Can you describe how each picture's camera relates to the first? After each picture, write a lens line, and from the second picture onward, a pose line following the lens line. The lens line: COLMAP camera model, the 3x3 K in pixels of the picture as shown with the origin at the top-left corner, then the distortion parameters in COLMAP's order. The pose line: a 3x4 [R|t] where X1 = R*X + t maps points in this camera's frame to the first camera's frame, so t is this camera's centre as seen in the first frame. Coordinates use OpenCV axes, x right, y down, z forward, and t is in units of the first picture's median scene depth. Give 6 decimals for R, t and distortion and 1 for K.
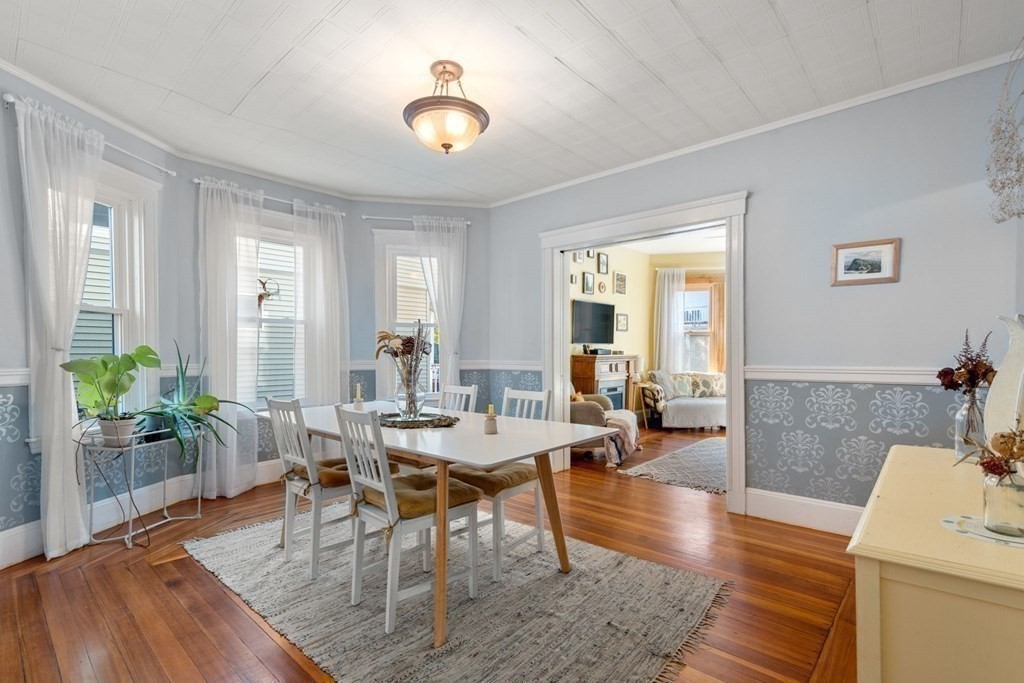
lens RADIAL K [[468.8, 0, 505.2], [0, 468.8, 348.3], [0, 0, 1]] dist [-0.000729, 0.000683]
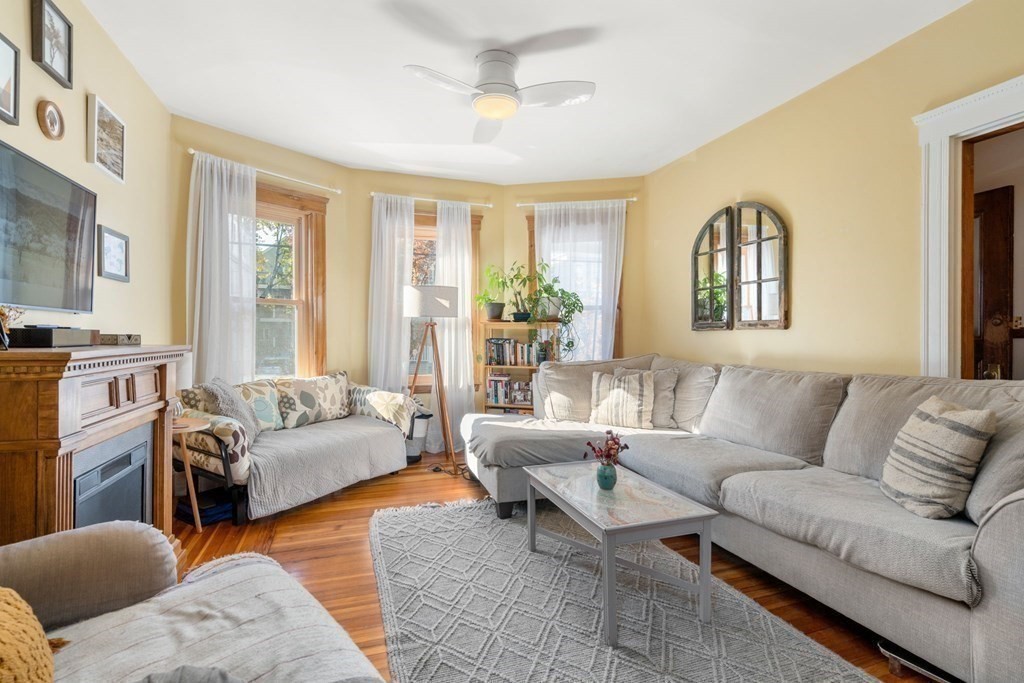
lens RADIAL K [[468.8, 0, 511.8], [0, 468.8, 342.7], [0, 0, 1]] dist [-0.000729, 0.000683]
pose [[0.458427, -0.014717, 0.888610, 0.074830], [0.005501, 0.999891, 0.013722, 0.007446], [-0.888715, -0.001403, 0.458458, 0.596578]]
